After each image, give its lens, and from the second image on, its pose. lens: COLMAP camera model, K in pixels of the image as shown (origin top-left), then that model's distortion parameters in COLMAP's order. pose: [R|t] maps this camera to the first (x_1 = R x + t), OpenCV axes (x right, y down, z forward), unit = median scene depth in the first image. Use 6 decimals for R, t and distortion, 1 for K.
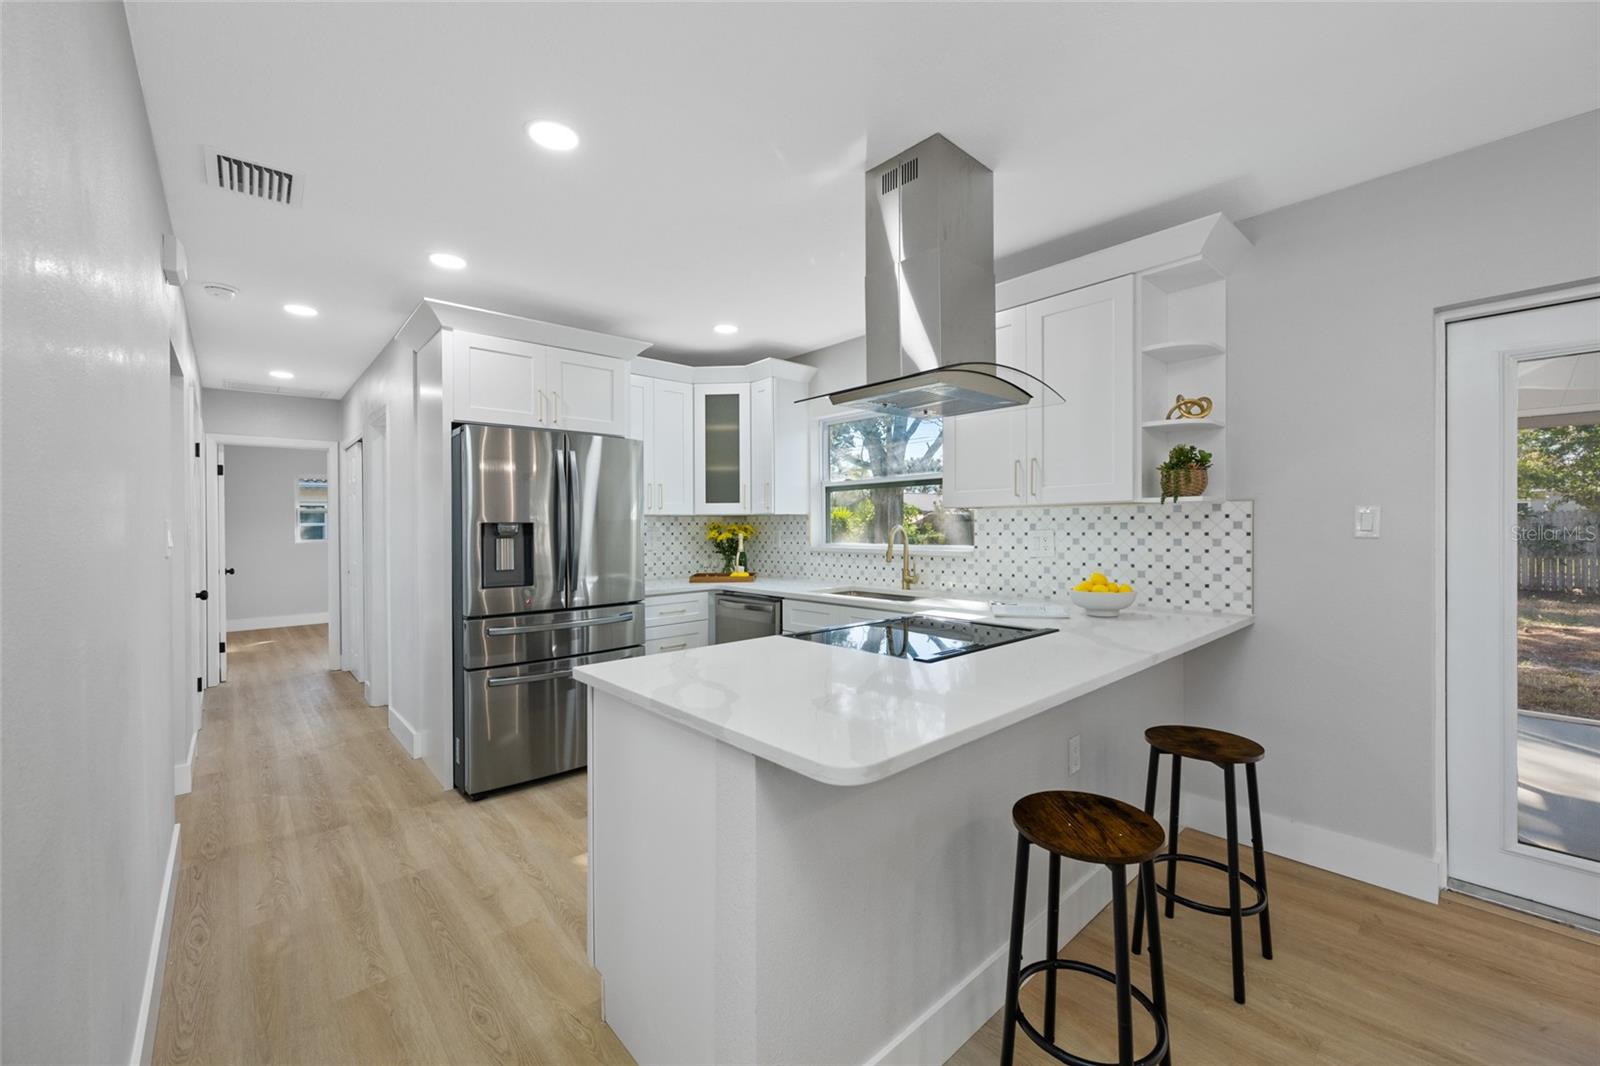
lens RADIAL K [[620.8, 0, 808.2], [0, 620.8, 531.2], [0, 0, 1]] dist [0.010077, 0.000120]
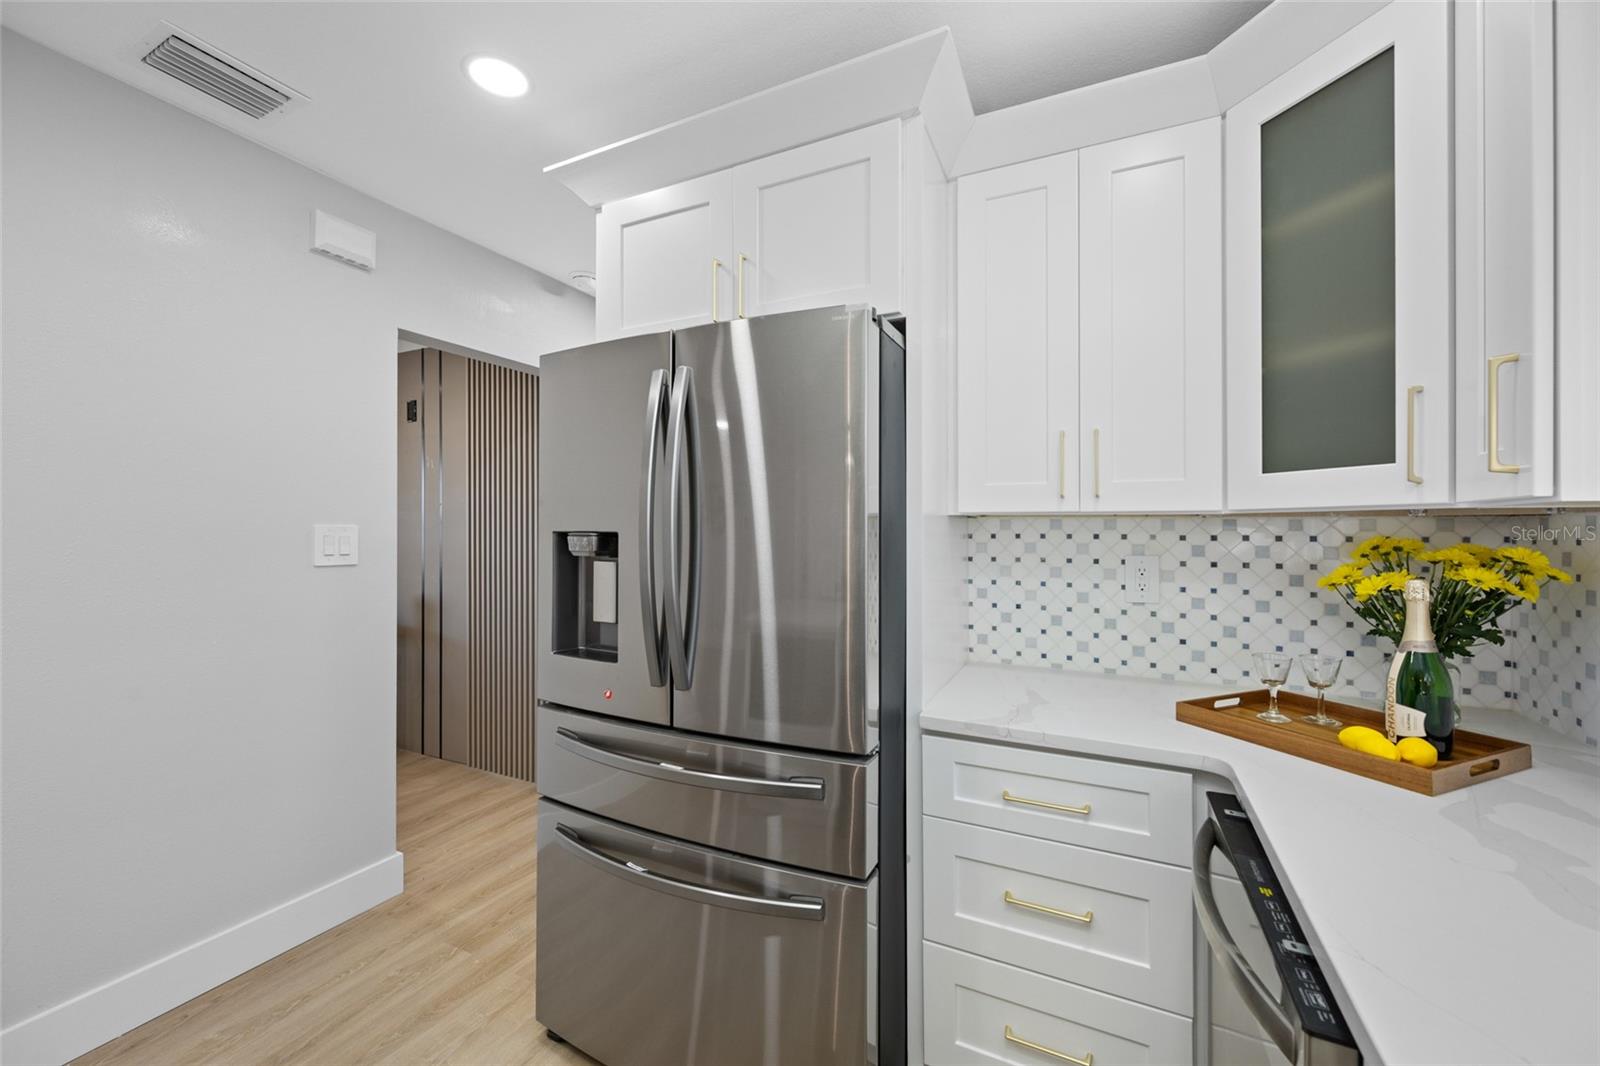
lens RADIAL K [[636.1, 0, 798.5], [0, 636.1, 520.3], [0, 0, 1]] dist [-0.000652, 0.000221]
pose [[0.359625, -0.002694, -0.933093, 0.046819], [-0.018111, 0.999787, -0.009866, -0.014457], [0.932921, 0.020447, 0.359500, 0.673328]]
